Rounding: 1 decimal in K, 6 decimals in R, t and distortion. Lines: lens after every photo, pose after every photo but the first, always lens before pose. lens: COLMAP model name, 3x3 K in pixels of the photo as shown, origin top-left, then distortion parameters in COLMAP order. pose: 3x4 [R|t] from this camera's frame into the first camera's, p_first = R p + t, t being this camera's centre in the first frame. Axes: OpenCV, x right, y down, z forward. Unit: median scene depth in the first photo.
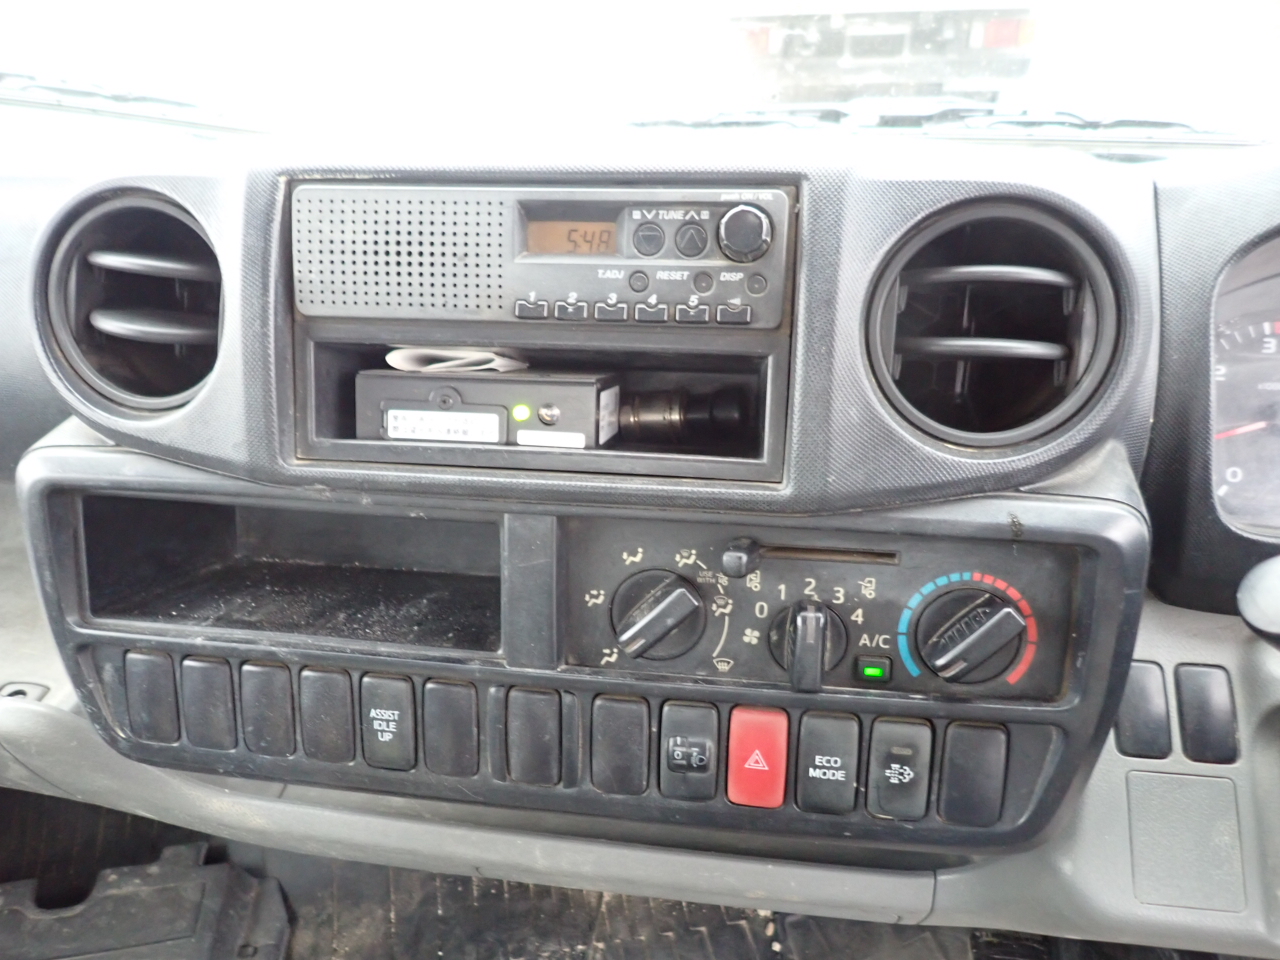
lens RADIAL K [[936.2, 0, 634.5], [0, 936.2, 476.7], [0, 0, 1]] dist [0.008305, -0.010908]
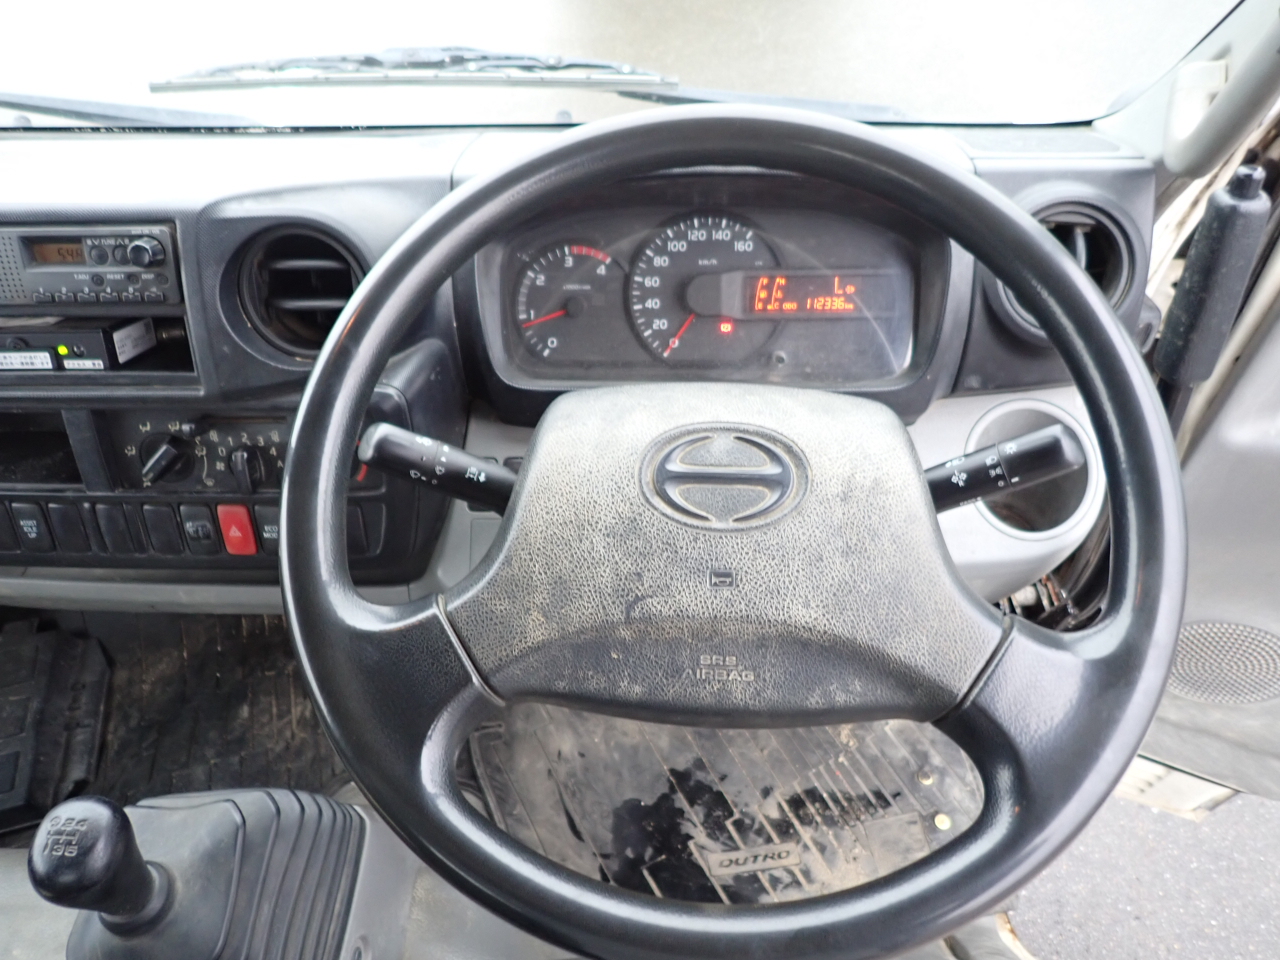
lens RADIAL K [[936.2, 0, 634.5], [0, 936.2, 476.7], [0, 0, 1]] dist [0.008305, -0.010908]
pose [[0.994484, -0.076989, 0.071238, 0.648096], [0.057825, 0.969042, 0.240030, -0.161913], [-0.087513, -0.234587, 0.968148, -0.677670]]
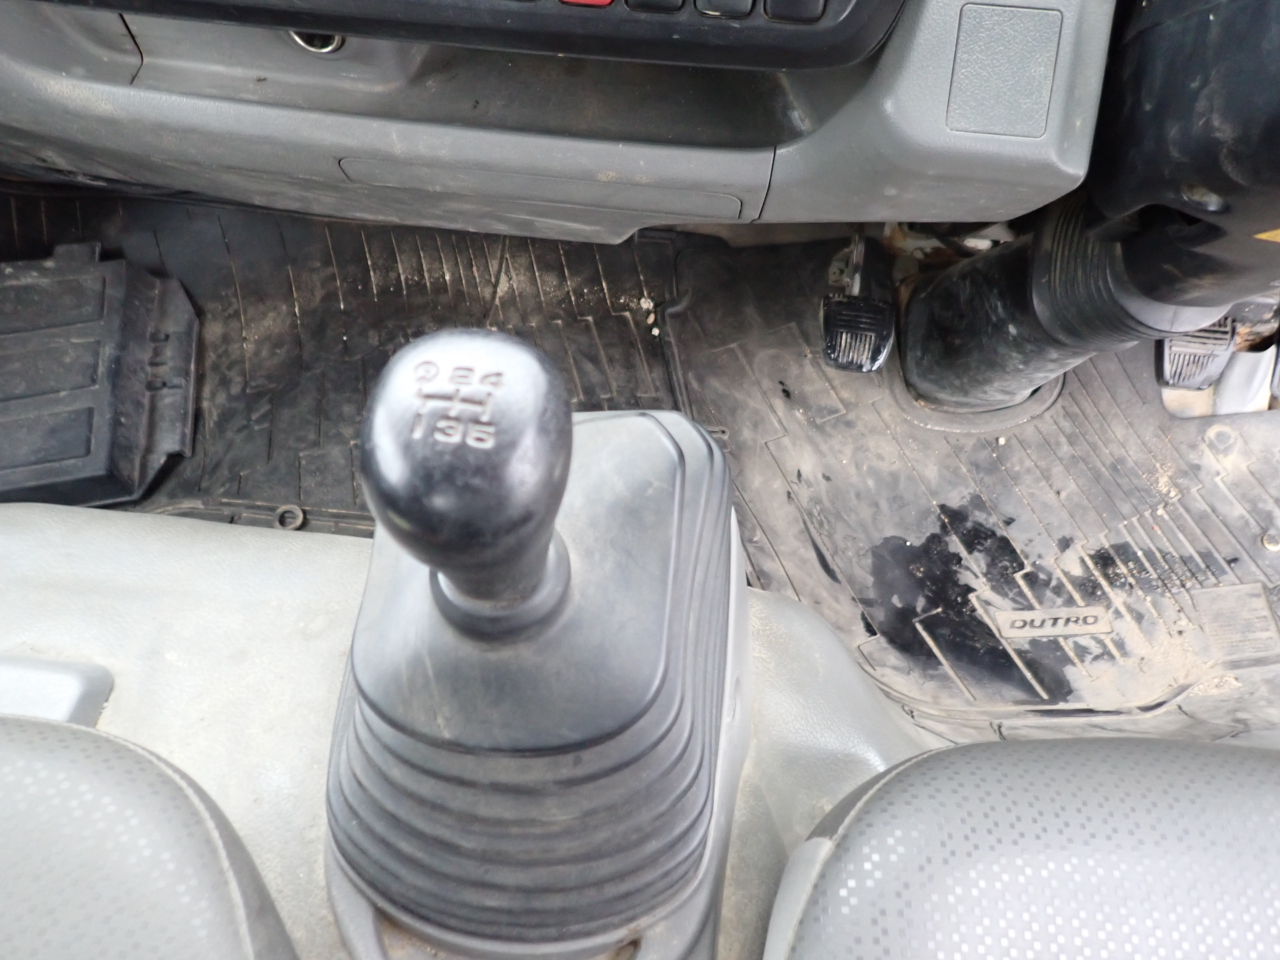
lens RADIAL K [[936.2, 0, 634.5], [0, 936.2, 476.7], [0, 0, 1]] dist [0.008305, -0.010908]
pose [[0.997514, -0.005282, 0.070265, 0.091414], [-0.027477, 0.889086, 0.456914, 0.285404], [-0.064885, -0.457709, 0.886731, -0.089644]]
